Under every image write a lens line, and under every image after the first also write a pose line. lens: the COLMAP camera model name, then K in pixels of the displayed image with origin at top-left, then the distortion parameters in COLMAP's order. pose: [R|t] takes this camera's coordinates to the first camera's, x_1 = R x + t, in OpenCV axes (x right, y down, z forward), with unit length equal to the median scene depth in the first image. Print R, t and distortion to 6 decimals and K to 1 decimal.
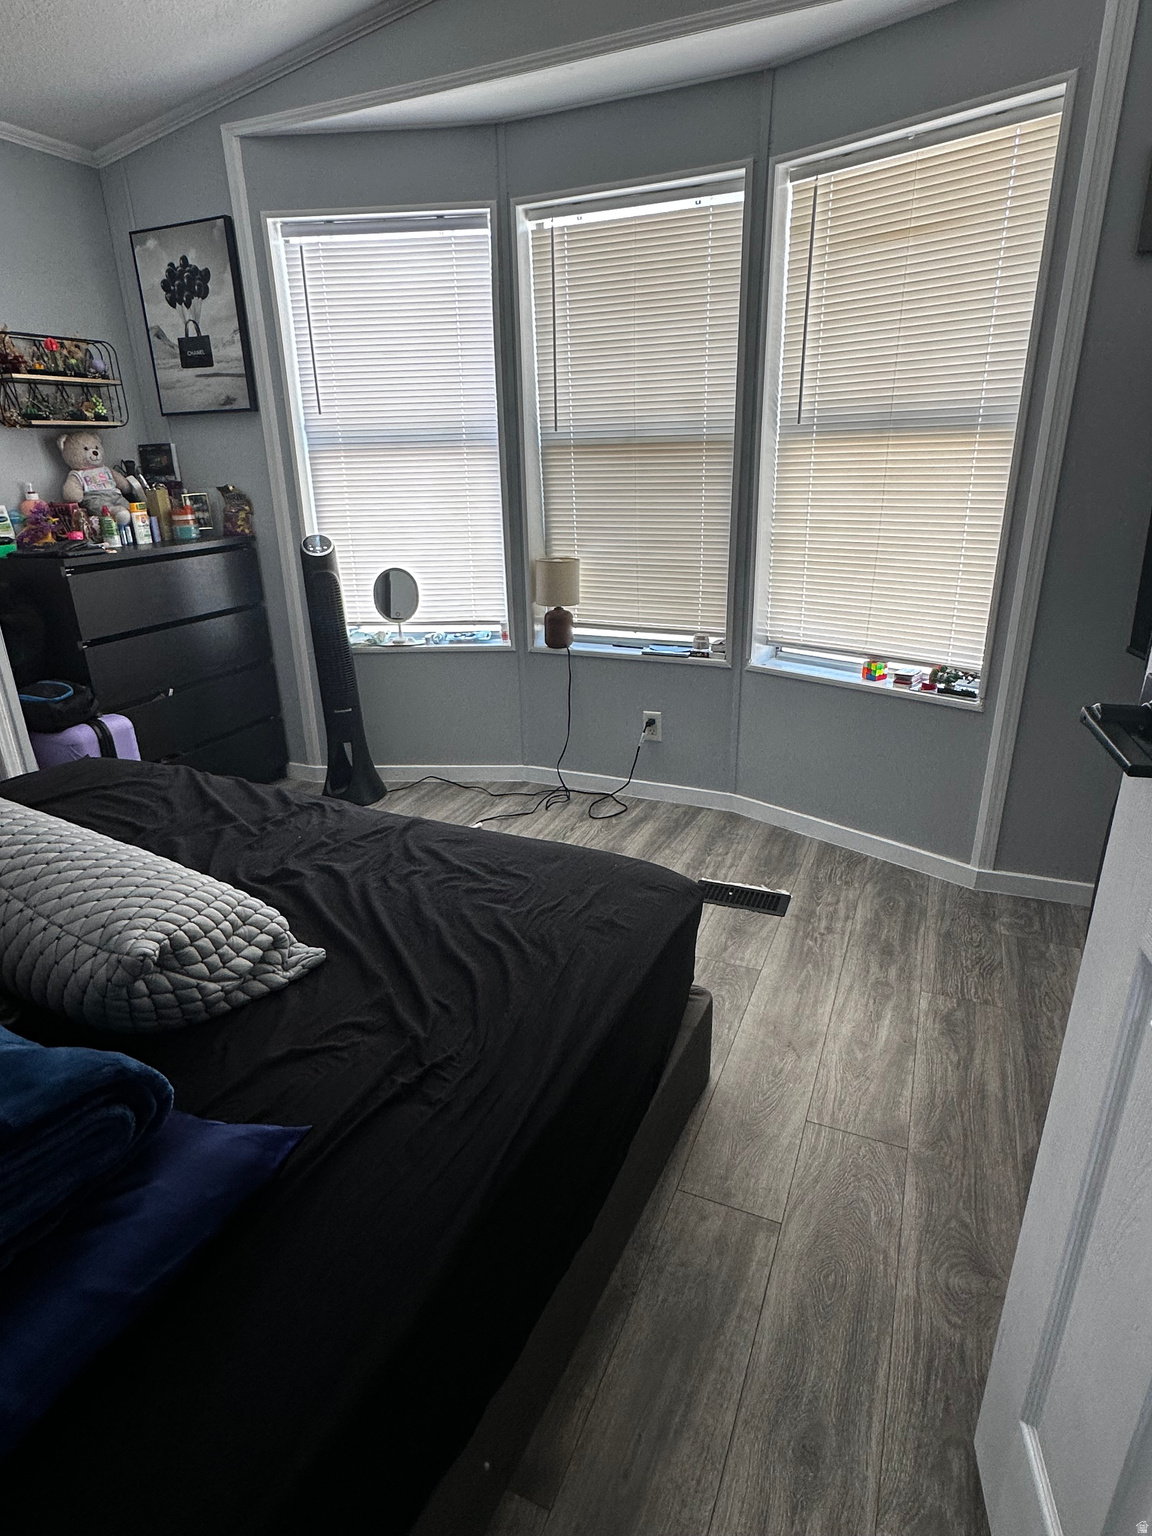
lens RADIAL K [[848.2, 0, 564.4], [0, 848.2, 763.2], [0, 0, 1]] dist [-0.000879, 0.001389]
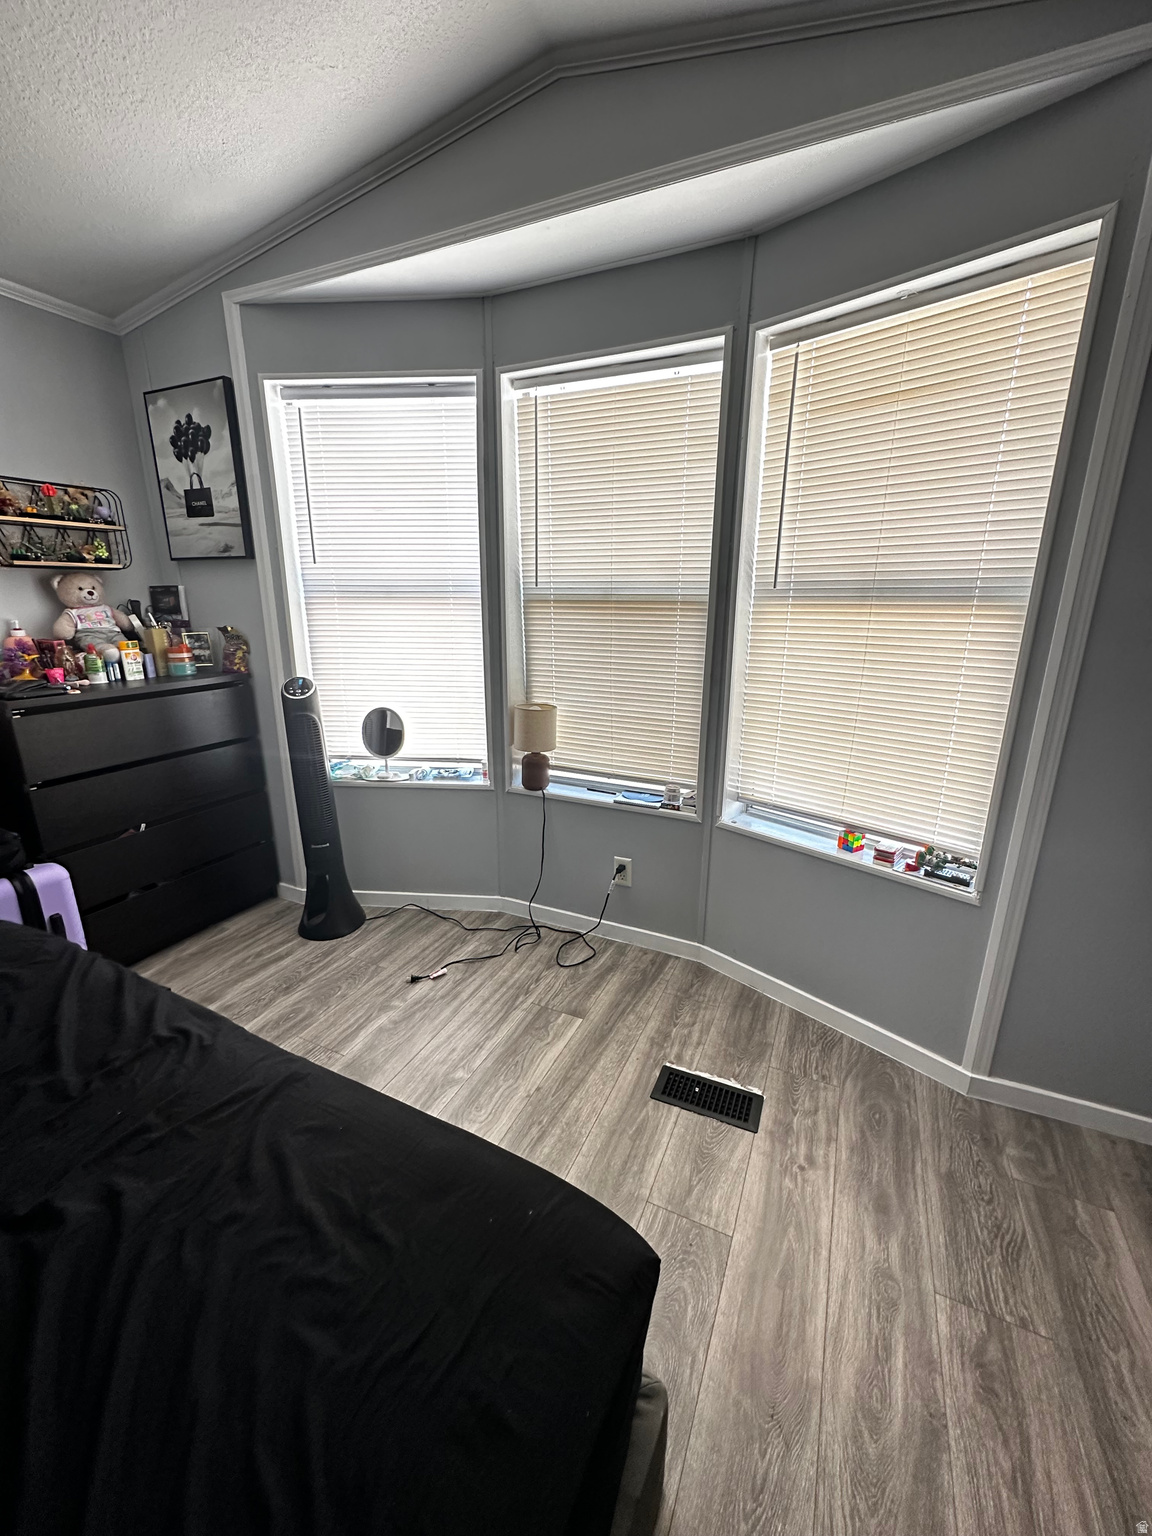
lens RADIAL K [[611.9, 0, 575.4], [0, 611.9, 763.7], [0, 0, 1]] dist [-0.000215, -0.000025]
pose [[0.999419, 0.033331, -0.007062, 0.052936], [-0.033796, 0.996095, -0.081569, -0.121578], [0.004316, 0.081760, 0.996643, 0.284764]]
